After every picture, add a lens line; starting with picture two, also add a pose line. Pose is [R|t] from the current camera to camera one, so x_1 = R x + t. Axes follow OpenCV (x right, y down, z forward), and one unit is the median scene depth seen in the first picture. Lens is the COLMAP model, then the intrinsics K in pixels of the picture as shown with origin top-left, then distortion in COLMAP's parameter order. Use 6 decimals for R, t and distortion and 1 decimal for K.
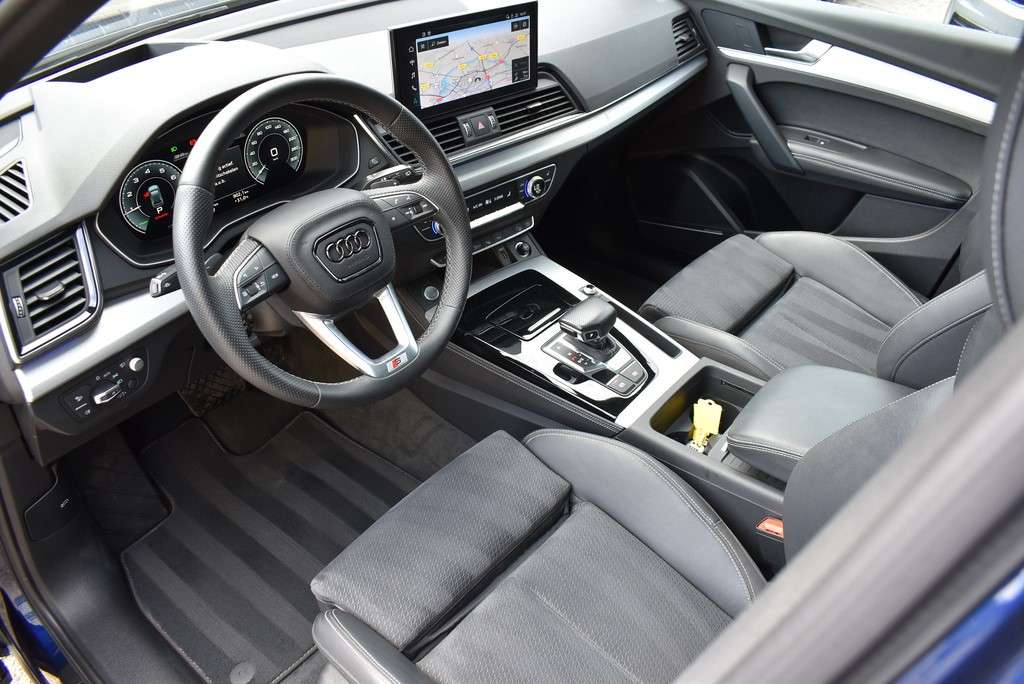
lens RADIAL K [[789.3, 0, 516.7], [0, 789.3, 344.7], [0, 0, 1]] dist [-0.088174, 0.002664]
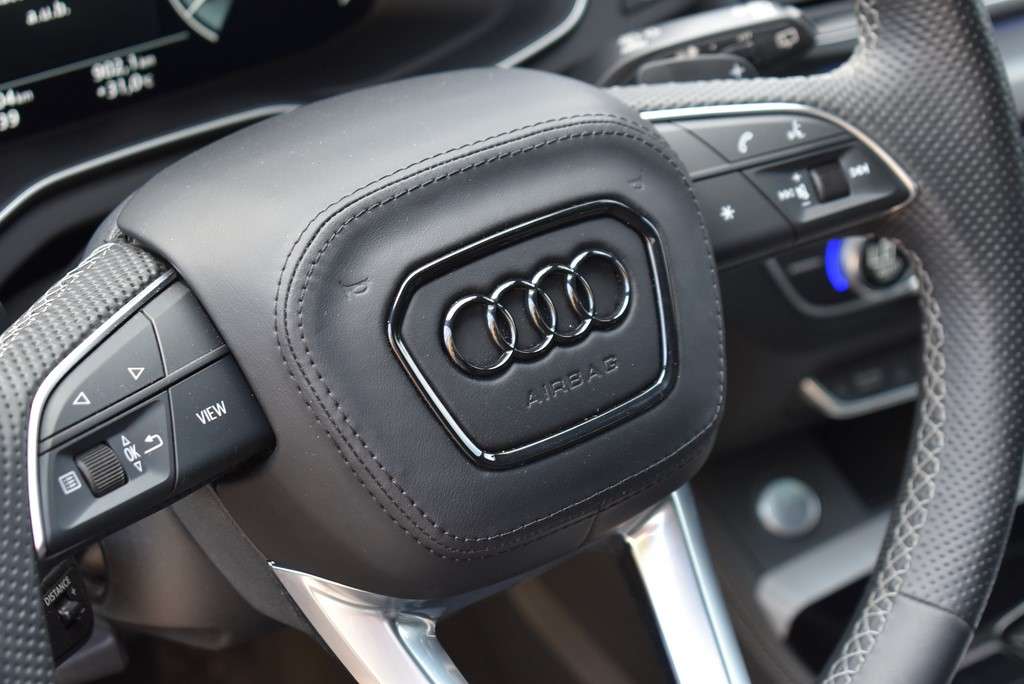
lens RADIAL K [[2312.7, 0, 513.2], [0, 2312.7, 339.7], [0, 0, 1]] dist [0.112501, 0.000000]
pose [[0.980022, 0.090449, -0.177134, -0.082152], [-0.109957, 0.988523, -0.103590, -0.038019], [0.165731, 0.120997, 0.978720, 0.273665]]
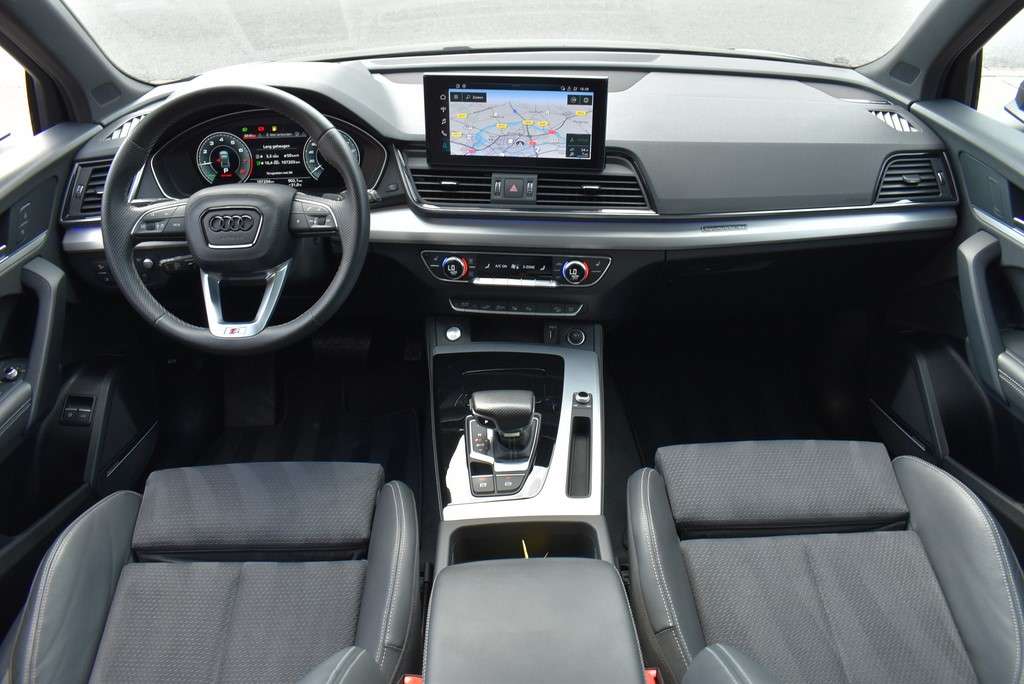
lens RADIAL K [[789.3, 0, 506.8], [0, 789.3, 345.3], [0, 0, 1]] dist [-0.088174, 0.002664]
pose [[0.659415, 0.364558, -0.657472, 0.762816], [-0.435471, 0.898118, 0.061235, -0.177497], [0.612811, 0.245931, 0.750987, 0.330180]]
